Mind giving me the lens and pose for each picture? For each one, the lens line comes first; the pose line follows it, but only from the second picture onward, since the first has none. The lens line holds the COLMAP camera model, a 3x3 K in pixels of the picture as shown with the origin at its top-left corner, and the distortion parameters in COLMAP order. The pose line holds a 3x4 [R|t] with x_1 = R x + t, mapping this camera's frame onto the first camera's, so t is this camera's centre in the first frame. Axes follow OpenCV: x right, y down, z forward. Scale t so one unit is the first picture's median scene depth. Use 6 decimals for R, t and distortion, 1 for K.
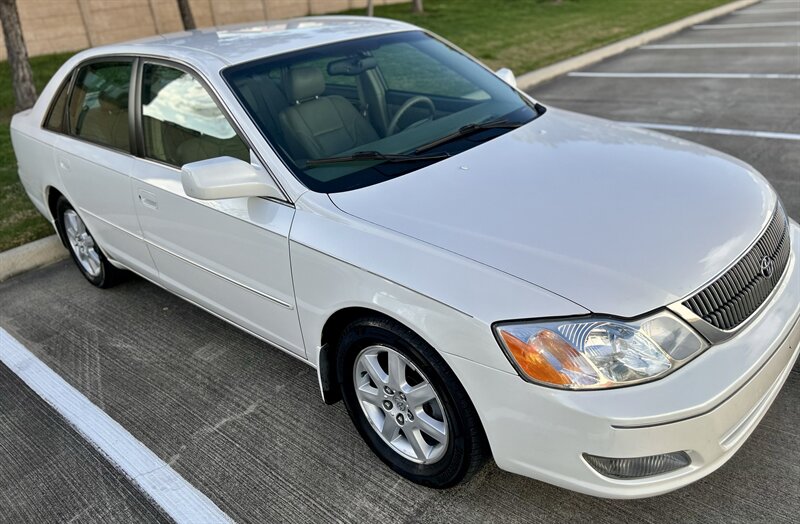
lens RADIAL K [[611.7, 0, 404.5], [0, 611.7, 244.3], [0, 0, 1]] dist [0.043996, -0.054189]
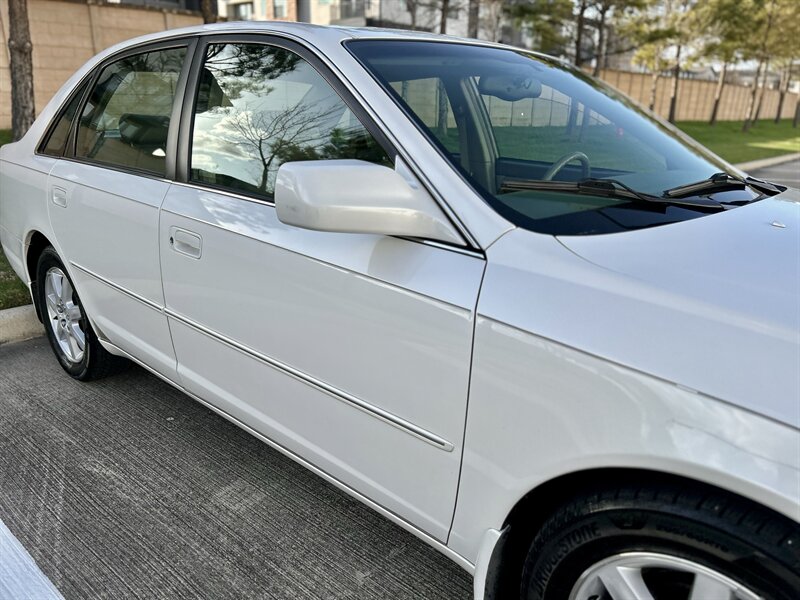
lens RADIAL K [[604.8, 0, 400.0], [0, 604.8, 300.0], [0, 0, 1]] dist [0.044511, -0.055671]
pose [[0.994421, 0.103719, 0.019238, -0.221302], [-0.100699, 0.987680, -0.119784, 0.040183], [-0.031425, 0.117178, 0.992614, 0.414603]]
